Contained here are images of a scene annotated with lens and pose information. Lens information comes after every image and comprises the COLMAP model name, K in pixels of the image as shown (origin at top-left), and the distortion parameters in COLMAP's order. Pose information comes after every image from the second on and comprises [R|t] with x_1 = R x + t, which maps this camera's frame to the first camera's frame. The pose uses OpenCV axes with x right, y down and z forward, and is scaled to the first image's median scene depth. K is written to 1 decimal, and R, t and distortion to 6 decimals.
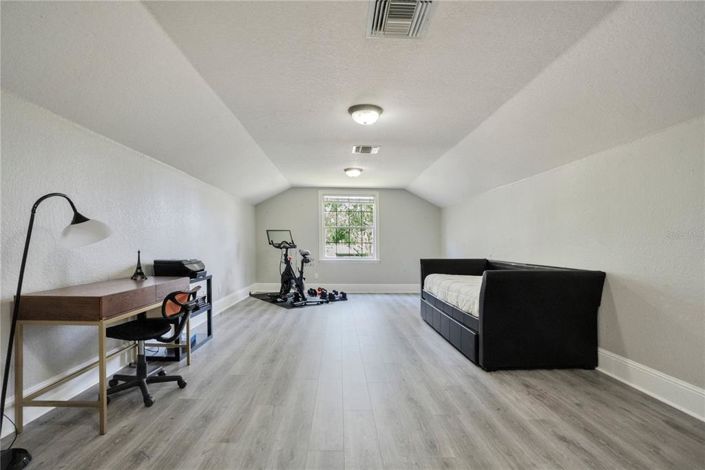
lens RADIAL K [[342.2, 0, 348.8], [0, 342.2, 233.7], [0, 0, 1]] dist [-0.020146, 0.000130]
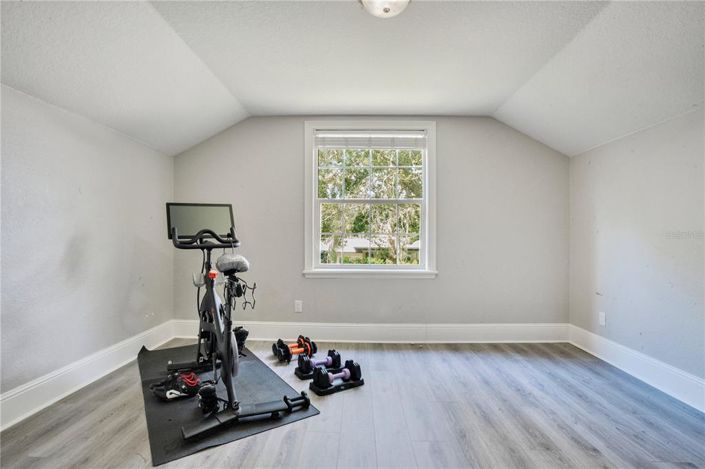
lens RADIAL K [[342.2, 0, 348.8], [0, 342.2, 233.2], [0, 0, 1]] dist [-0.020146, 0.000130]
pose [[0.998308, 0.005520, -0.057893, 0.000115], [-0.004301, 0.999767, 0.021158, 0.015470], [0.057996, -0.020873, 0.998099, 0.575839]]
